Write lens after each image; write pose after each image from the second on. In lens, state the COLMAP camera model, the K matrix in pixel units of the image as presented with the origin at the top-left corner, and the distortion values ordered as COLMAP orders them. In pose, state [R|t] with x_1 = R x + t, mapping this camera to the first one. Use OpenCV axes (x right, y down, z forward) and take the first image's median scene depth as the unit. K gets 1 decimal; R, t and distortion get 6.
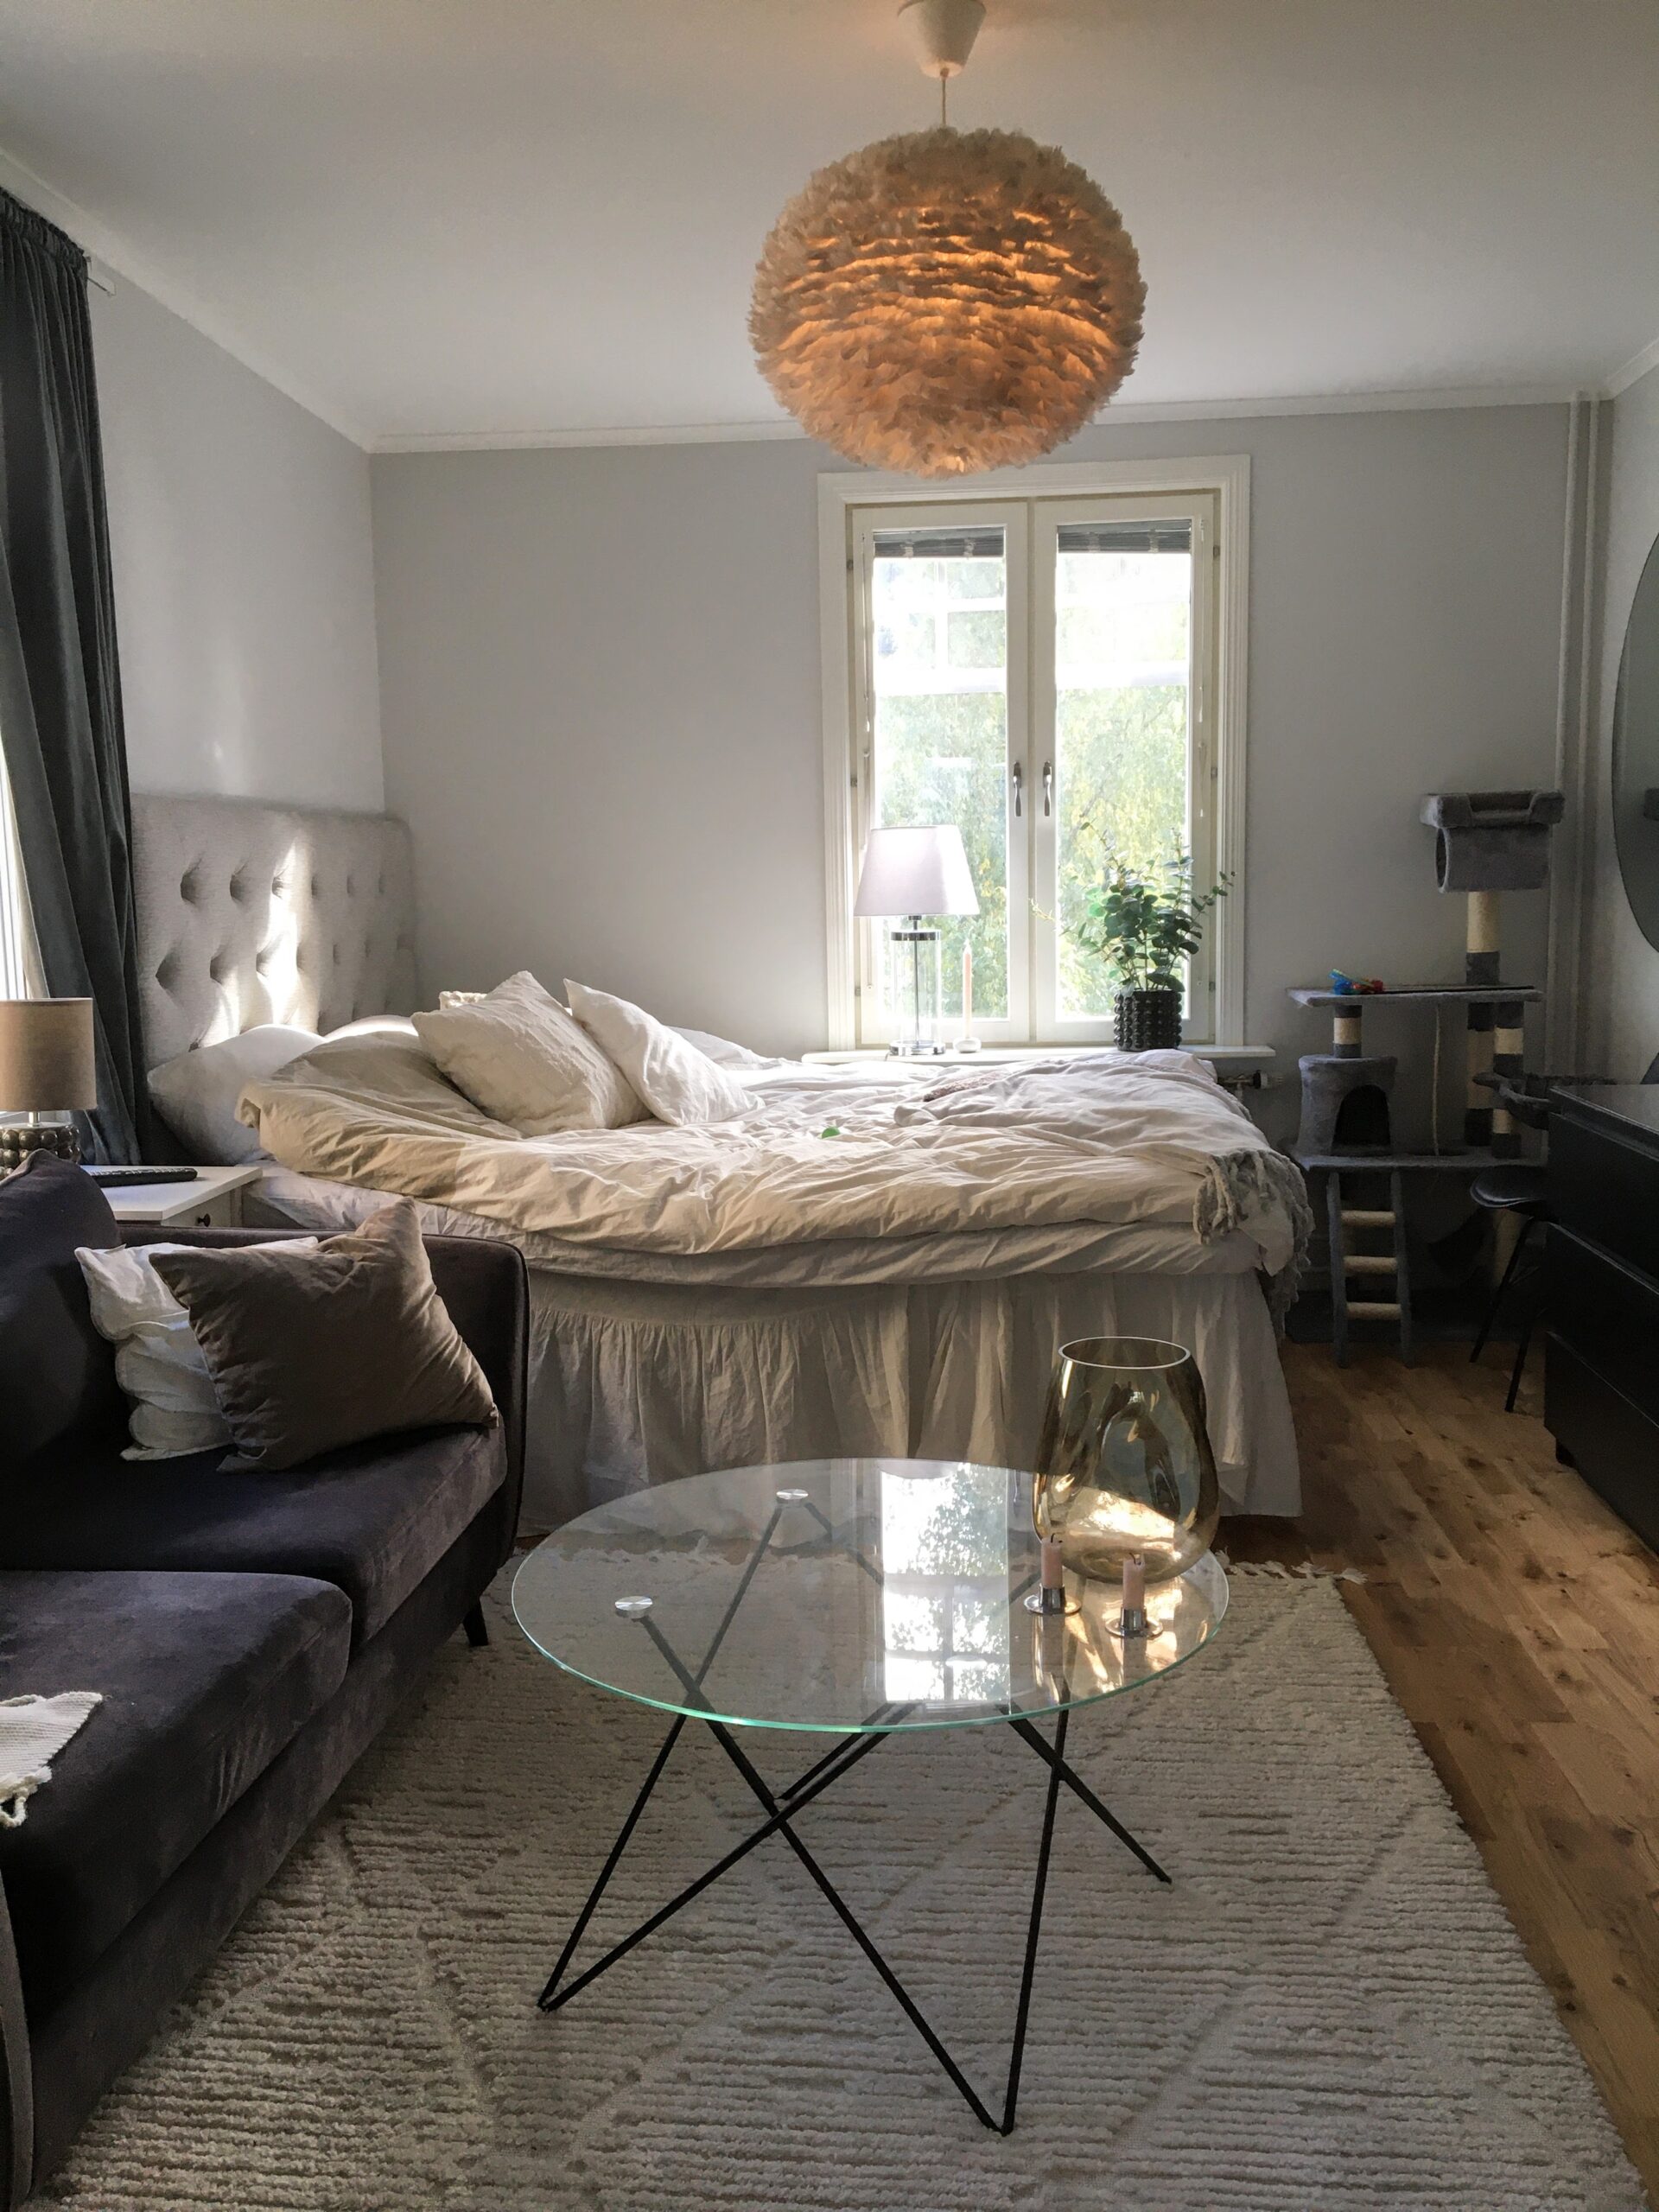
lens RADIAL K [[1861.2, 0, 829.1], [0, 1861.2, 1110.7], [0, 0, 1]] dist [0.093519, -0.119972]
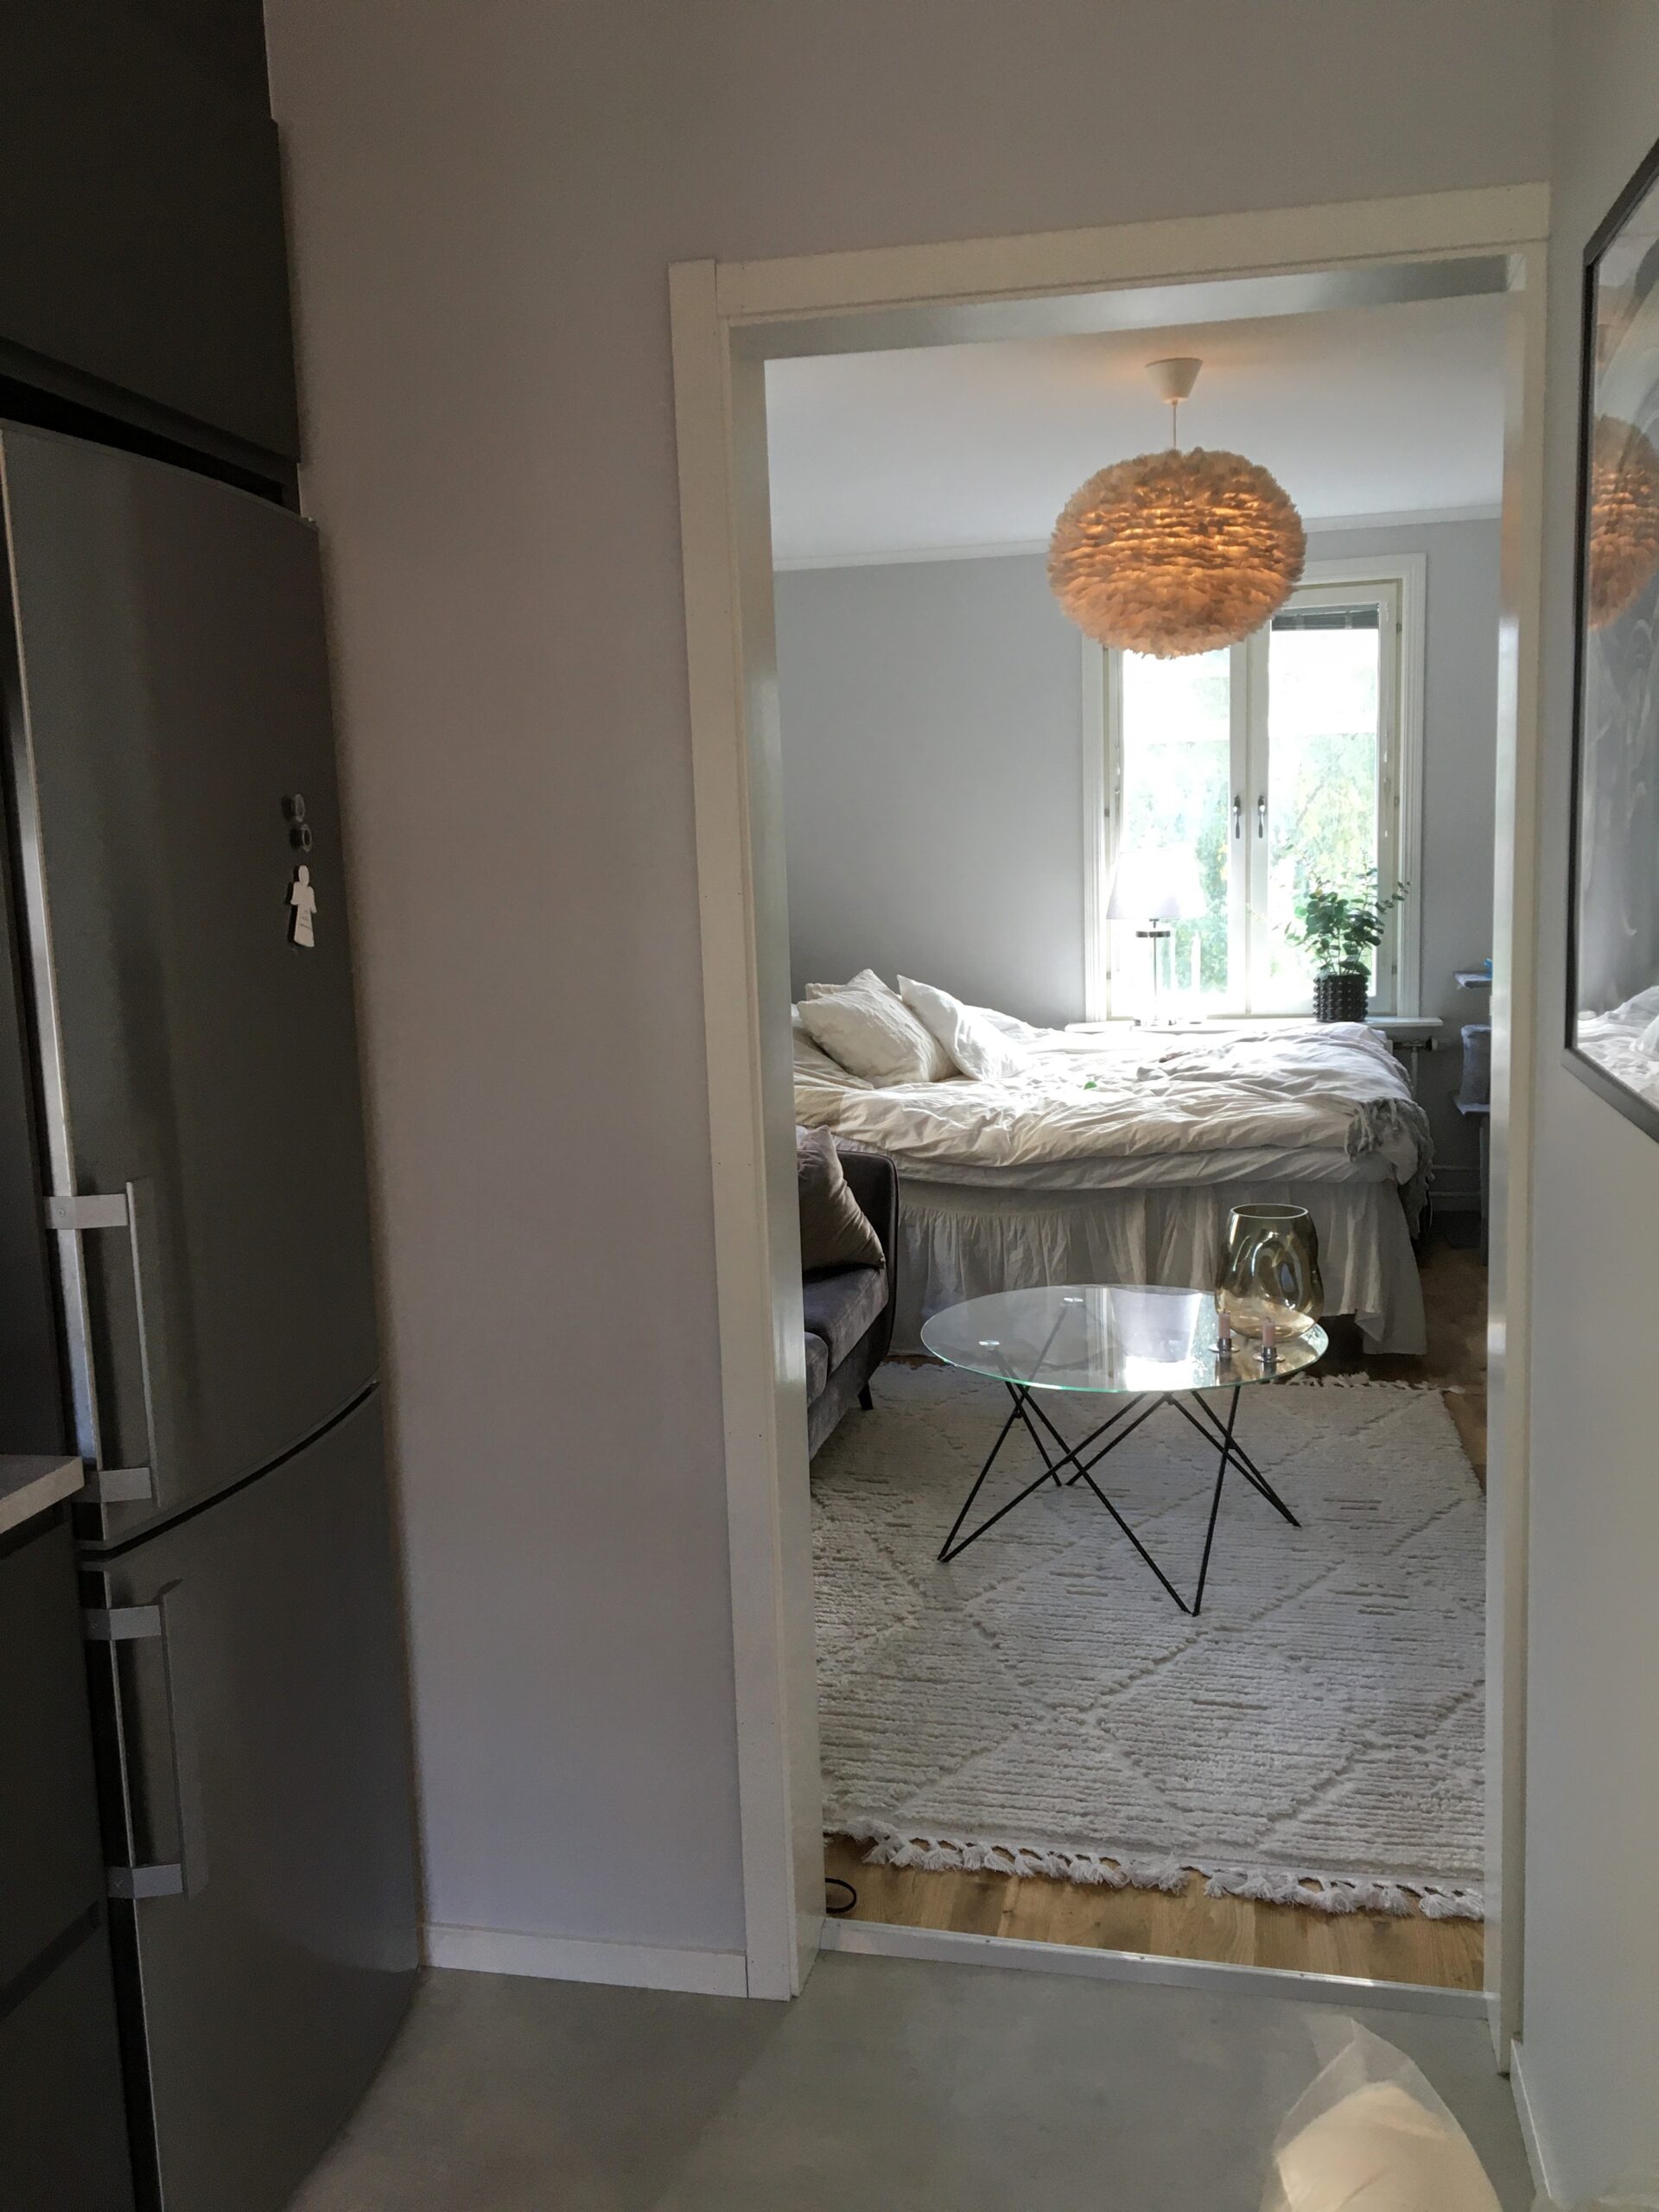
lens RADIAL K [[1827.8, 0, 825.4], [0, 1827.8, 1108.3], [0, 0, 1]] dist [0.106491, -0.161542]
pose [[0.990958, 0.003661, -0.134120, -0.014230], [-0.000358, 0.999696, 0.024645, -0.005885], [0.134169, -0.024374, 0.990659, -0.470792]]
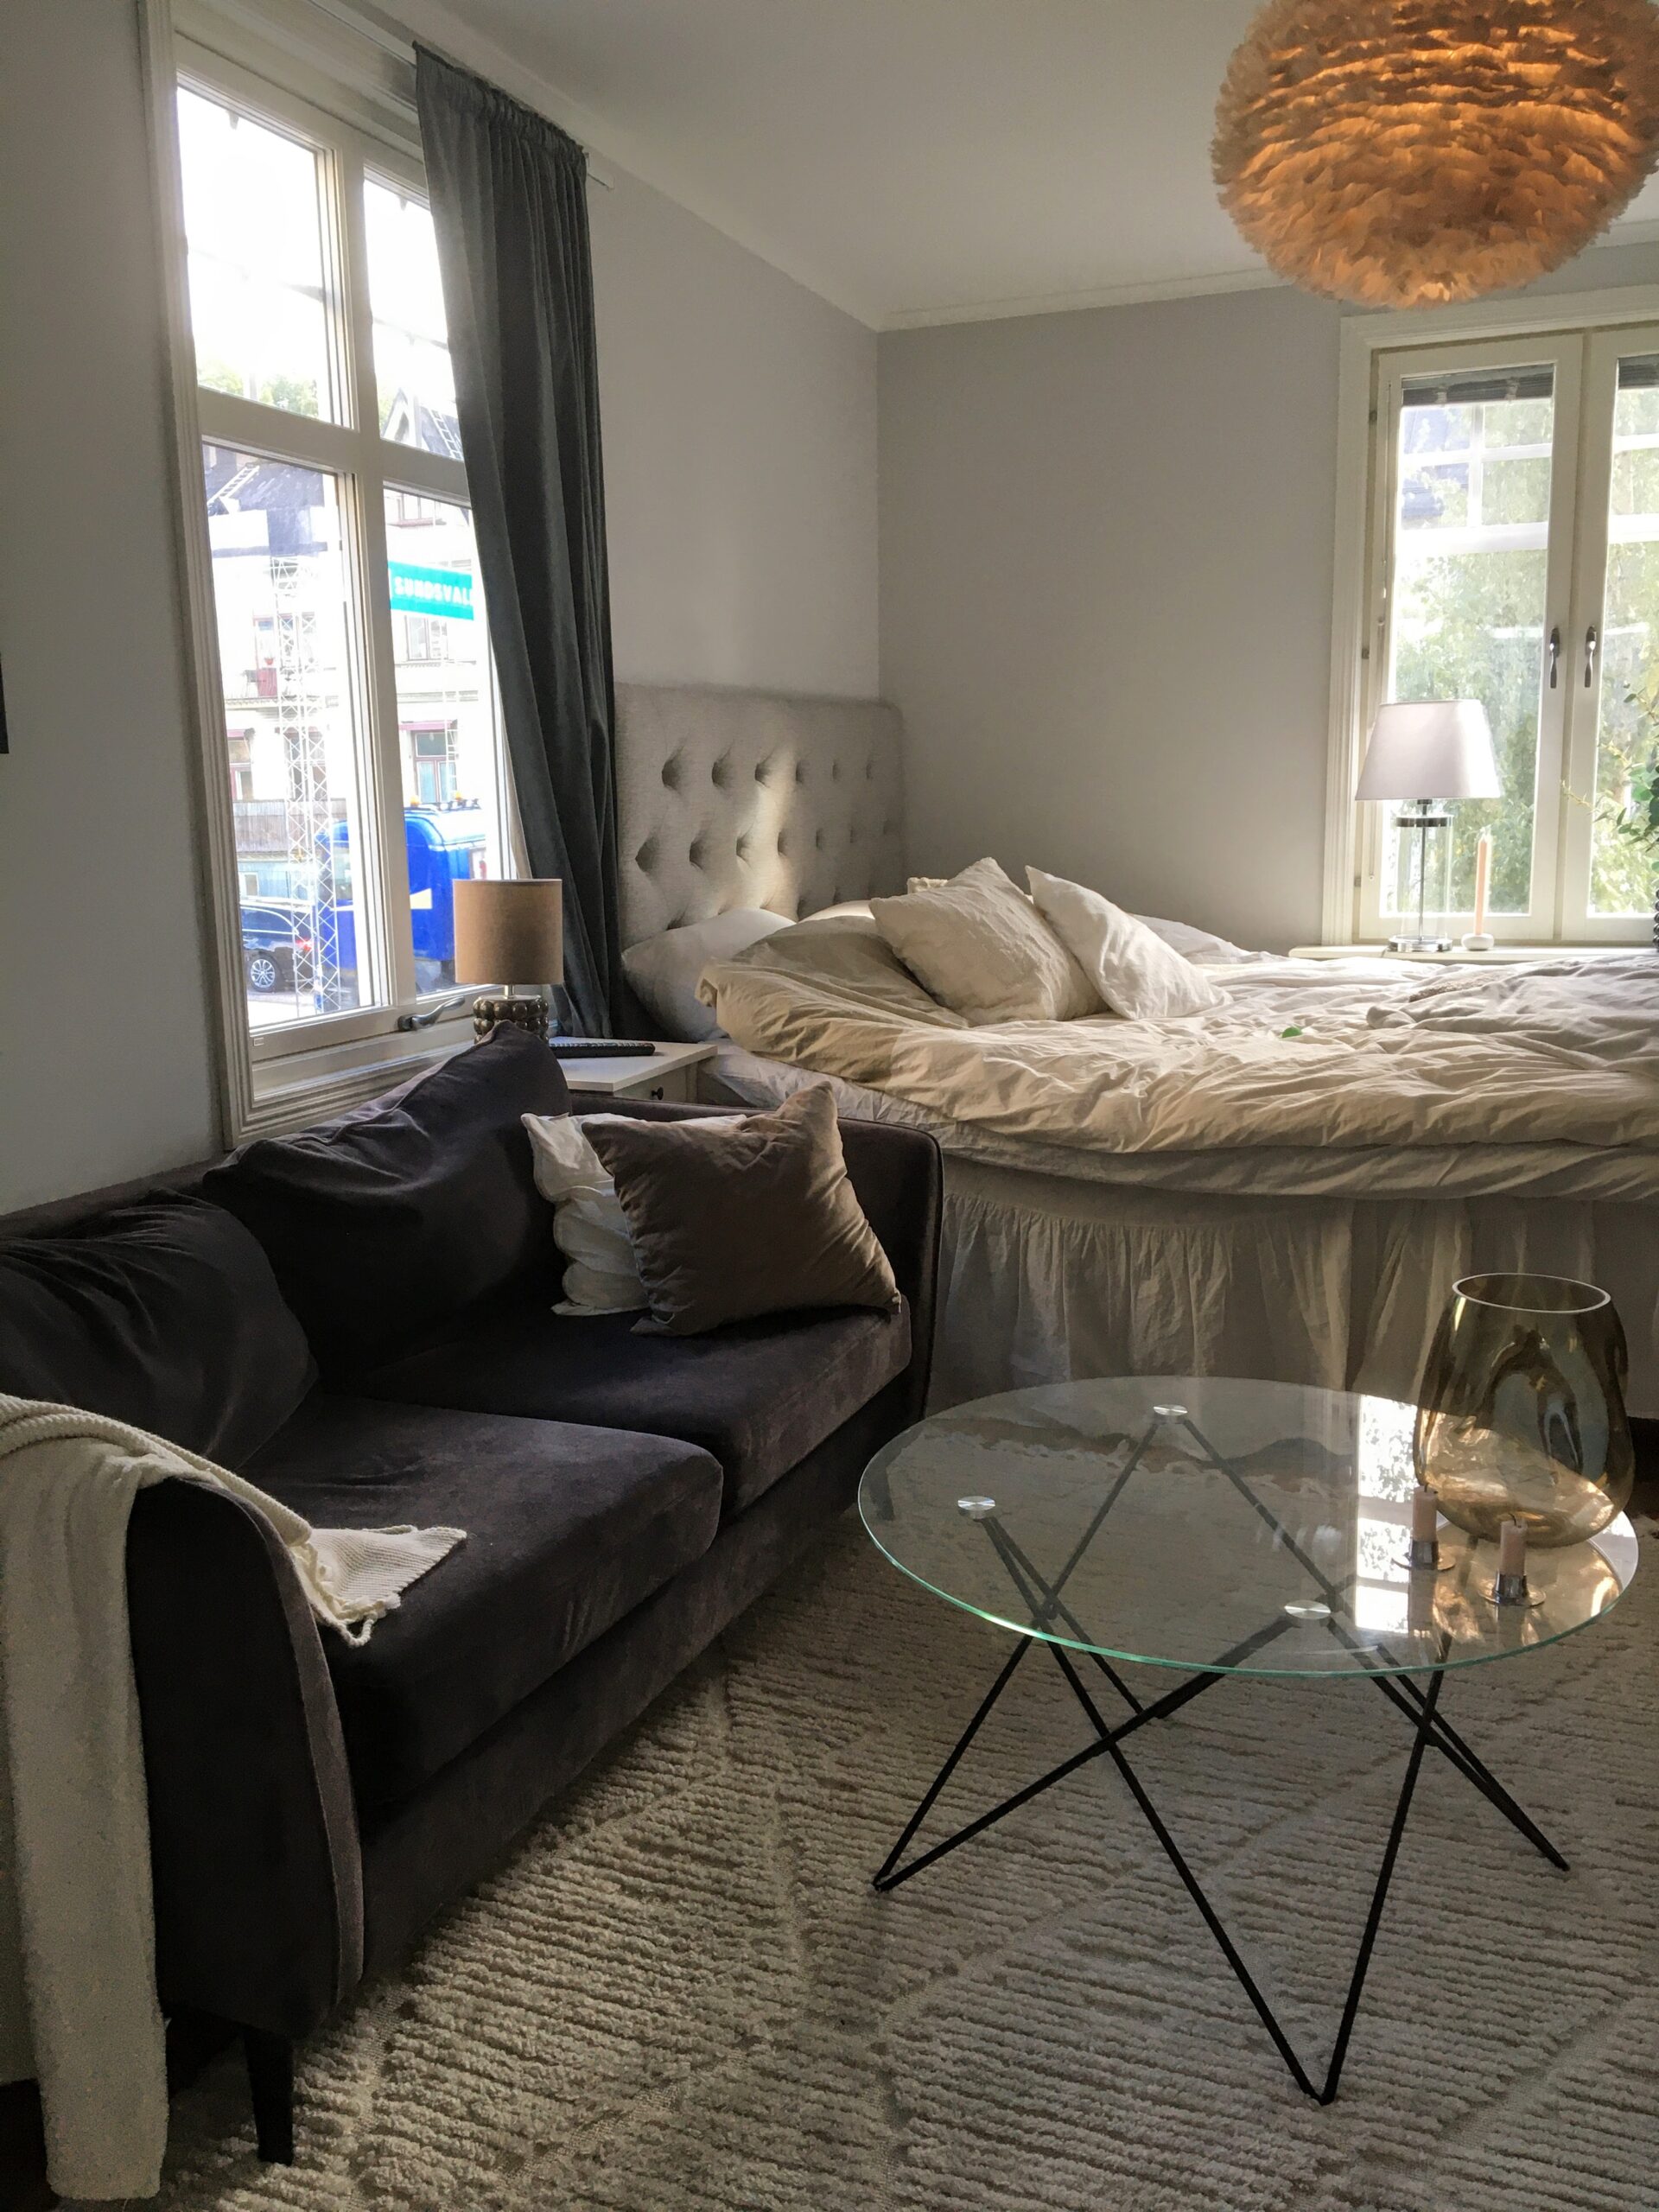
lens RADIAL K [[1867.1, 0, 829.5], [0, 1867.1, 1106.0], [0, 0, 1]] dist [0.081821, -0.092672]
pose [[0.958196, 0.049186, -0.281854, 0.054043], [-0.033082, 0.997552, 0.061616, -0.002322], [0.284194, -0.049716, 0.957477, 0.027617]]
